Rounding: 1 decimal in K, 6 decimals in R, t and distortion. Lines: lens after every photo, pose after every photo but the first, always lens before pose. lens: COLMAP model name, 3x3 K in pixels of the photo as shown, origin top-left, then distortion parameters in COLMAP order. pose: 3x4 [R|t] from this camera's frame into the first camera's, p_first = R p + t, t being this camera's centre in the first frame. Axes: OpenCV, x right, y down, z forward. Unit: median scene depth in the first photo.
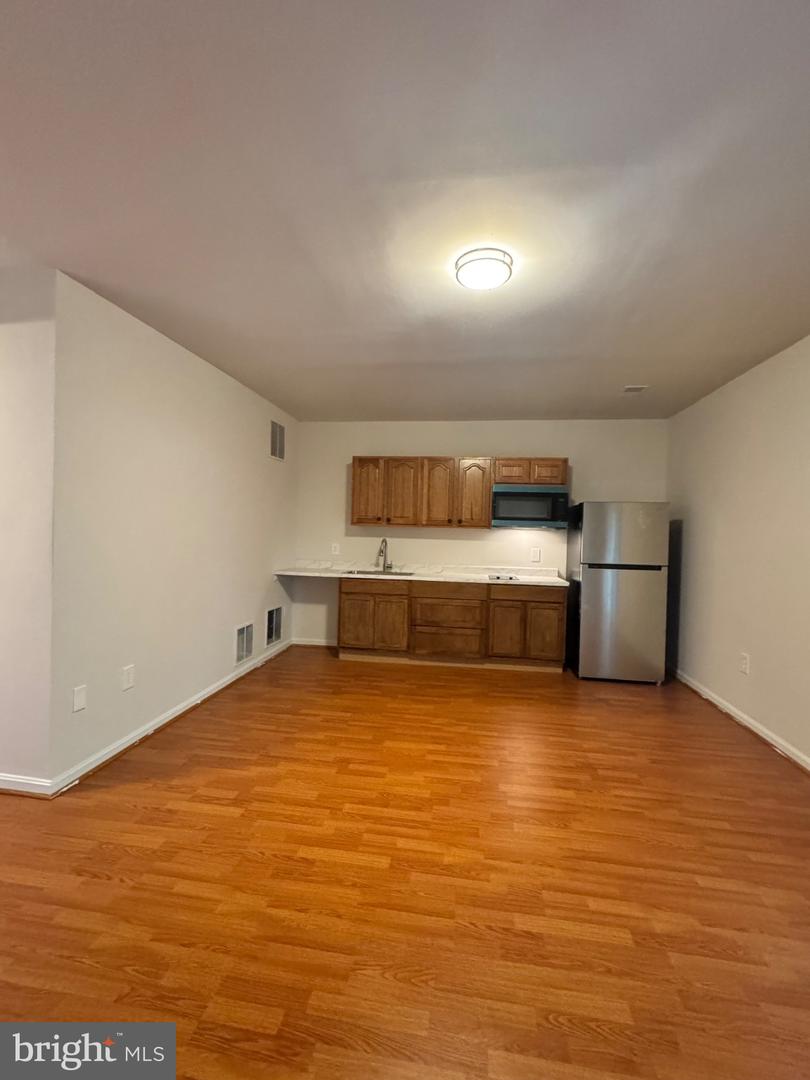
lens RADIAL K [[458.0, 0, 405.0], [0, 458.0, 540.0], [0, 0, 1]] dist [-0.001613, -0.000218]
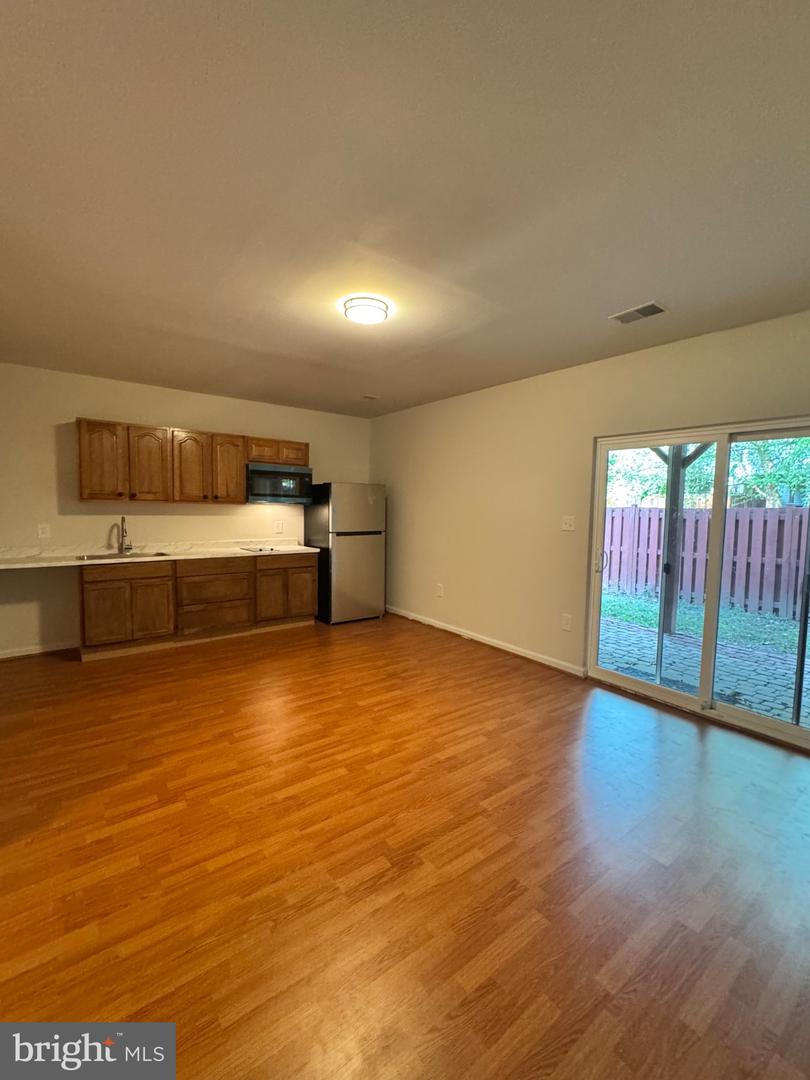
lens RADIAL K [[458.0, 0, 405.0], [0, 458.0, 540.0], [0, 0, 1]] dist [-0.001613, -0.000218]
pose [[0.696593, -0.066001, 0.714425, -0.341955], [0.013603, 0.996796, 0.078825, -0.022834], [-0.717338, -0.045191, 0.695258, -0.003247]]
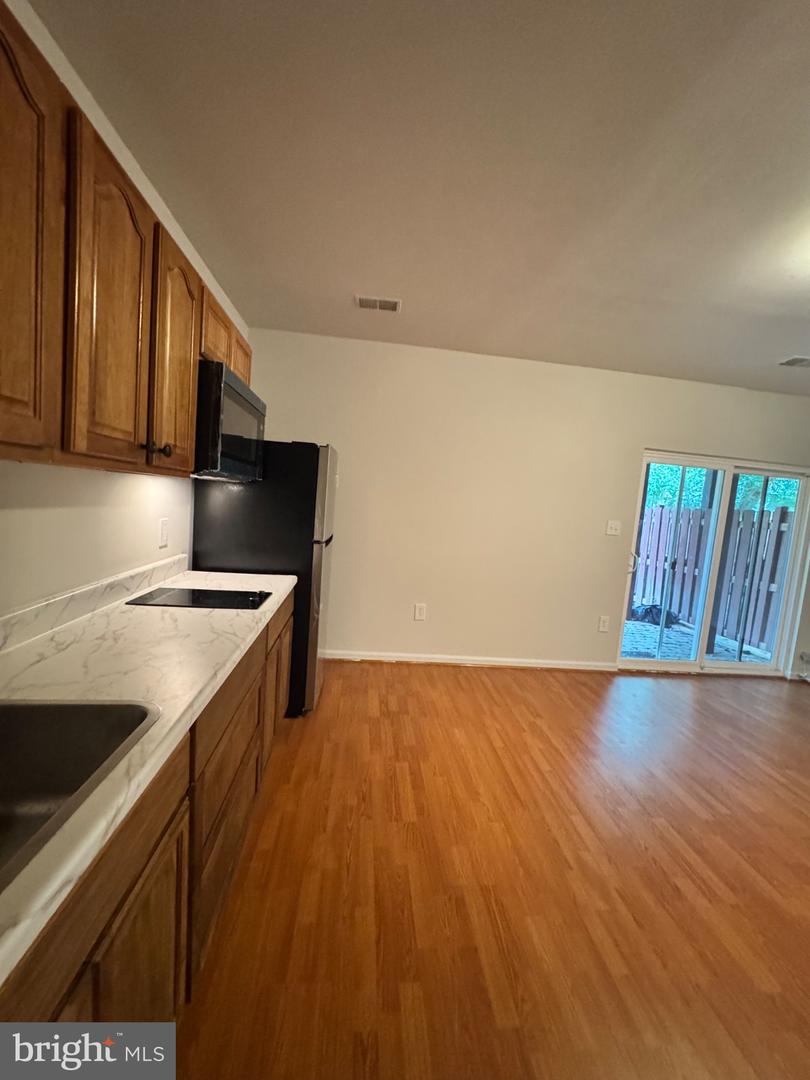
lens RADIAL K [[438.6, 0, 405.0], [0, 438.6, 540.0], [0, 0, 1]] dist [-0.000892, -0.000044]
pose [[-0.256623, -0.135904, 0.956909, -0.211891], [-0.070763, 0.990049, 0.121634, -0.032670], [-0.963918, -0.036499, -0.263686, 0.993675]]
